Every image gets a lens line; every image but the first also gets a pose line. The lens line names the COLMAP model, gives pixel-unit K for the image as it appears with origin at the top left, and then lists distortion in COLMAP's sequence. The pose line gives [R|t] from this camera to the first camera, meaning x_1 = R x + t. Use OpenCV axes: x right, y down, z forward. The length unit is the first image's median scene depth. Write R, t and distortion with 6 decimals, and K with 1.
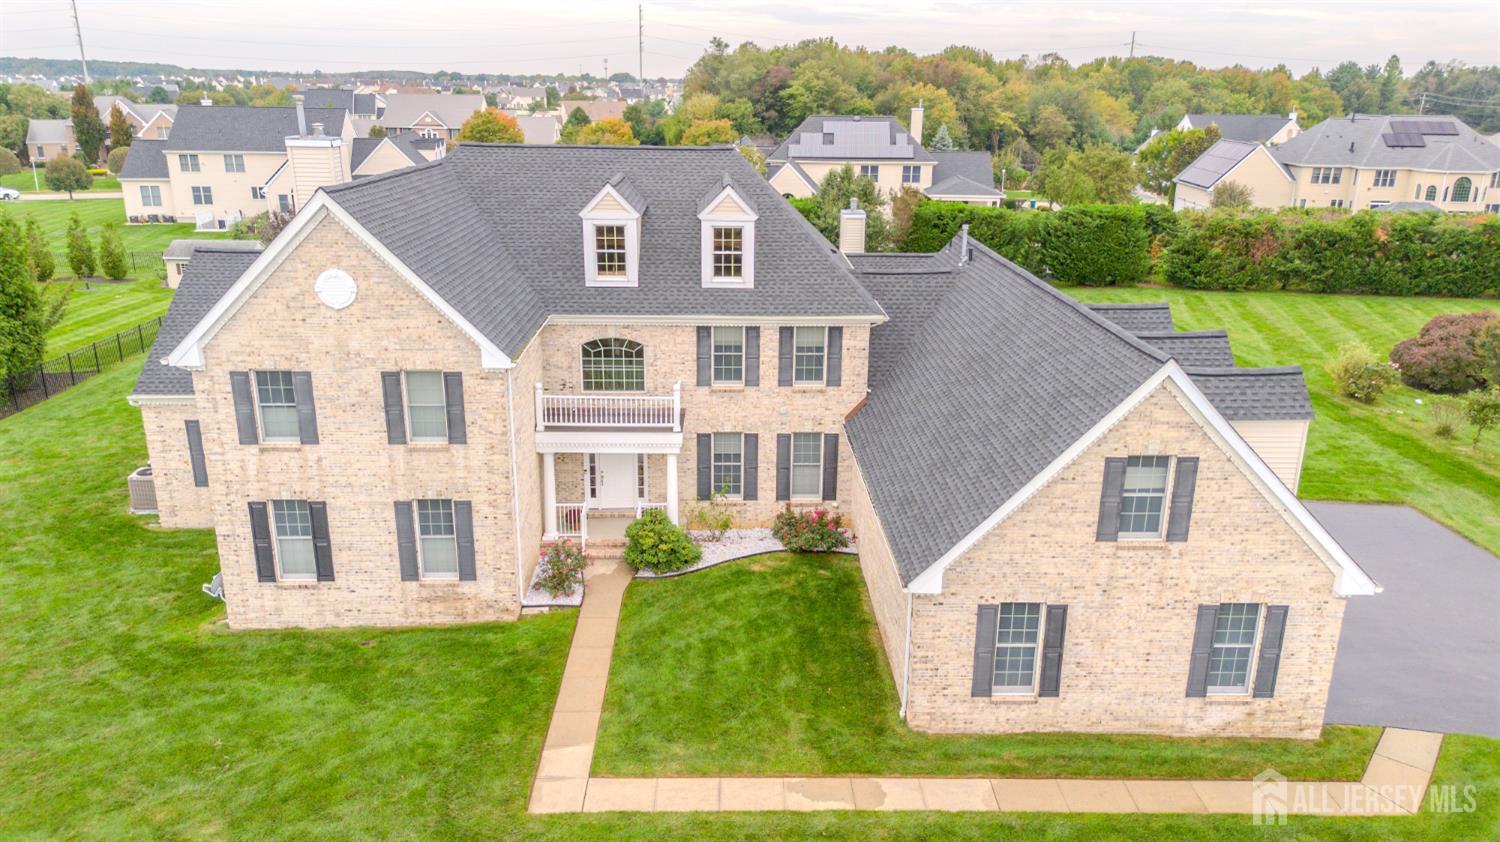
lens RADIAL K [[1059.9, 0, 749.5], [0, 1059.9, 426.2], [0, 0, 1]] dist [0.076879, -0.077641]
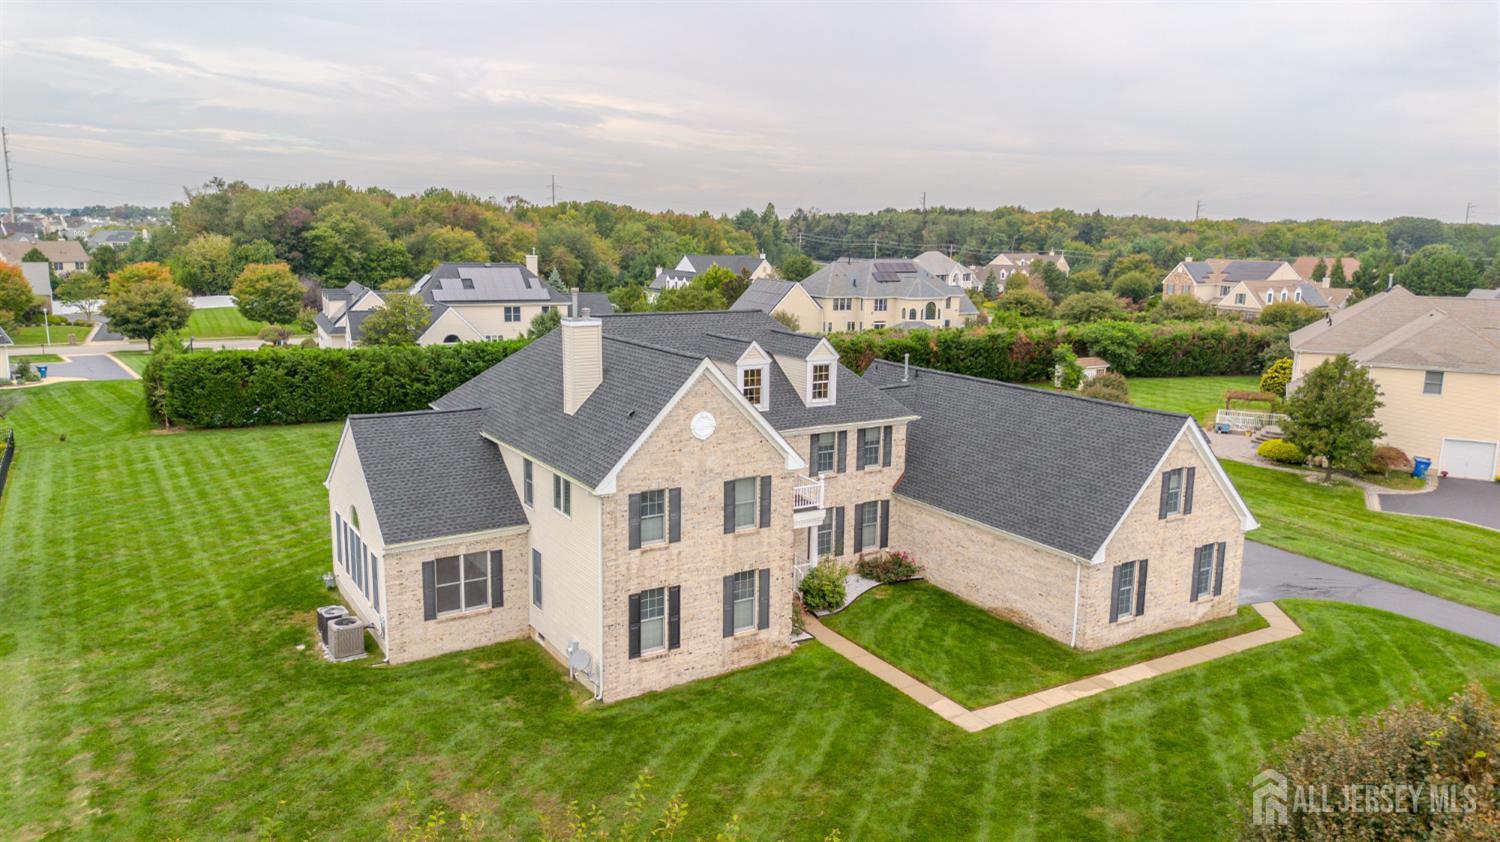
lens RADIAL K [[1059.9, 0, 754.0], [0, 1059.9, 420.8], [0, 0, 1]] dist [0.076879, -0.077641]
pose [[0.863693, -0.089758, 0.495961, -0.823959], [0.149027, 0.985496, -0.081171, -0.009144], [-0.481482, 0.144018, 0.864543, -0.190164]]
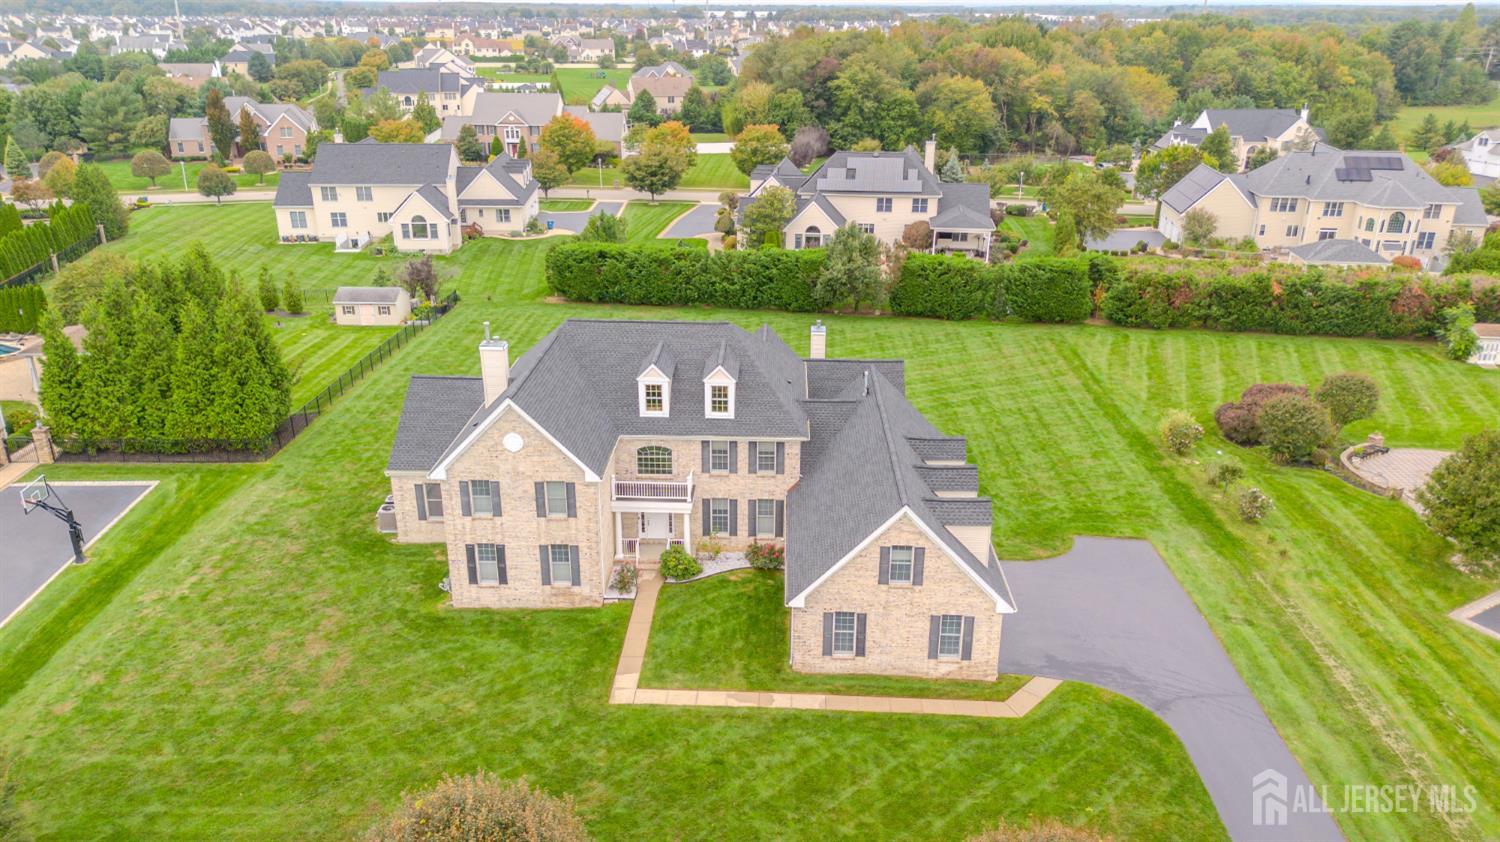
lens RADIAL K [[1059.9, 0, 753.8], [0, 1059.9, 424.2], [0, 0, 1]] dist [0.076879, -0.077641]
pose [[0.998294, 0.017872, -0.055583, 0.135390], [-0.014360, 0.997913, 0.062957, -0.236449], [0.056592, -0.062052, 0.996467, -0.757264]]
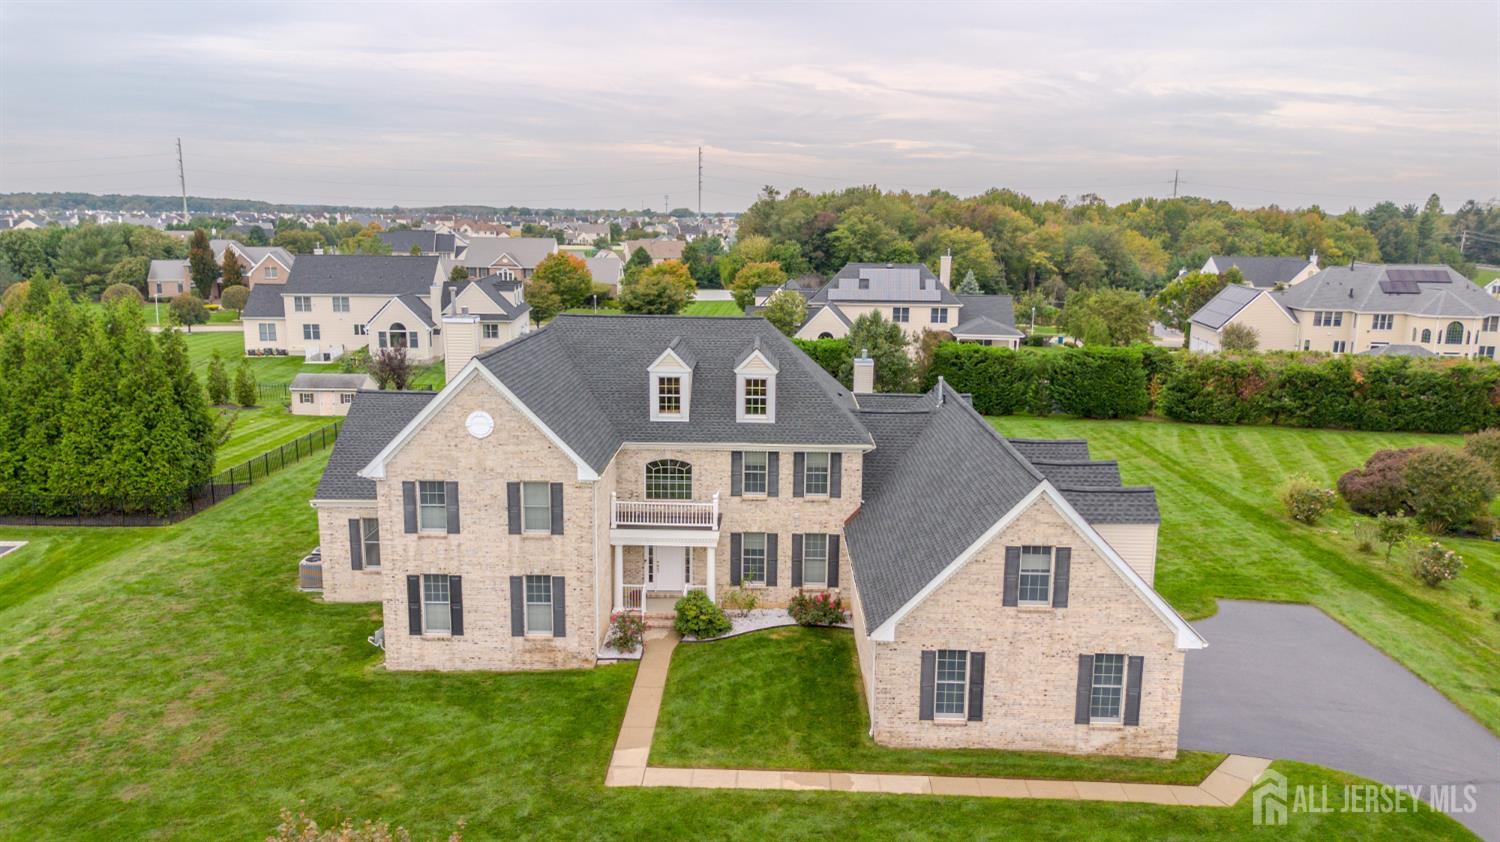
lens RADIAL K [[1059.9, 0, 751.1], [0, 1059.9, 425.0], [0, 0, 1]] dist [0.076879, -0.077641]
pose [[0.998812, 0.009675, -0.047762, 0.038096], [-0.015153, 0.993168, -0.115703, 0.026491], [0.046316, 0.116289, 0.992135, -0.327703]]
